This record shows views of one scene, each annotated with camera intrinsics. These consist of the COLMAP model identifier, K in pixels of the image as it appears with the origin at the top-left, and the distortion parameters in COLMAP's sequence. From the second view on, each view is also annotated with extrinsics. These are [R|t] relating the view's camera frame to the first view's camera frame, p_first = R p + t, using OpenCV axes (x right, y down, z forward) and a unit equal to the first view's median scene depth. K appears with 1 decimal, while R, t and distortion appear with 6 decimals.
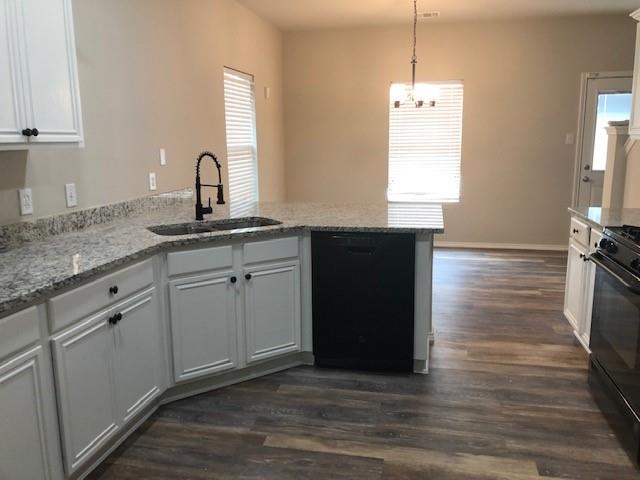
lens RADIAL K [[526.4, 0, 320.0], [0, 526.4, 240.0], [0, 0, 1]] dist [0.011910, 0.004485]
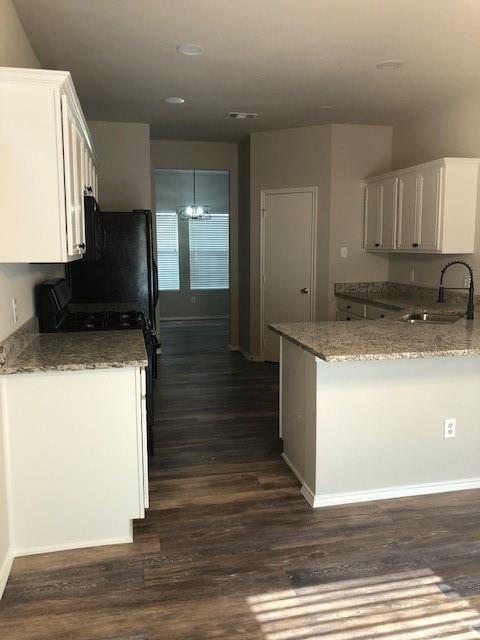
lens RADIAL K [[526.4, 0, 240.0], [0, 526.4, 320.0], [0, 0, 1]] dist [0.011910, 0.004485]
pose [[-0.910360, 0.077561, -0.406485, 0.686091], [-0.058089, 0.948601, 0.311098, -0.358678], [0.409721, 0.306824, -0.859062, 1.750659]]
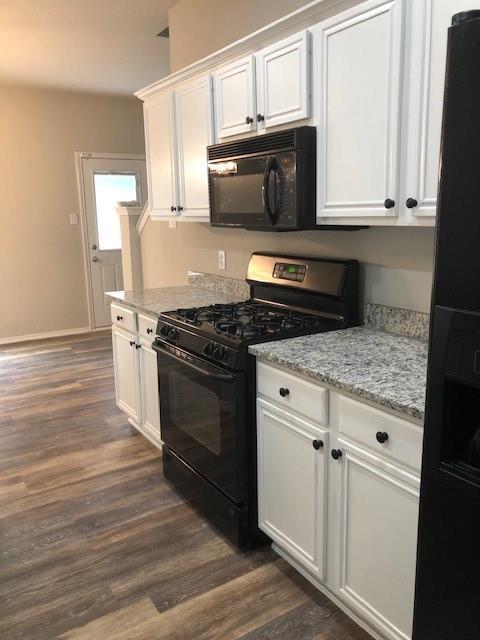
lens RADIAL K [[526.4, 0, 240.0], [0, 526.4, 320.0], [0, 0, 1]] dist [0.011910, 0.004485]
pose [[0.708847, -0.143955, 0.690516, -0.011834], [0.143225, 0.987934, 0.058932, -0.038129], [-0.690668, 0.057125, 0.720912, 0.177284]]
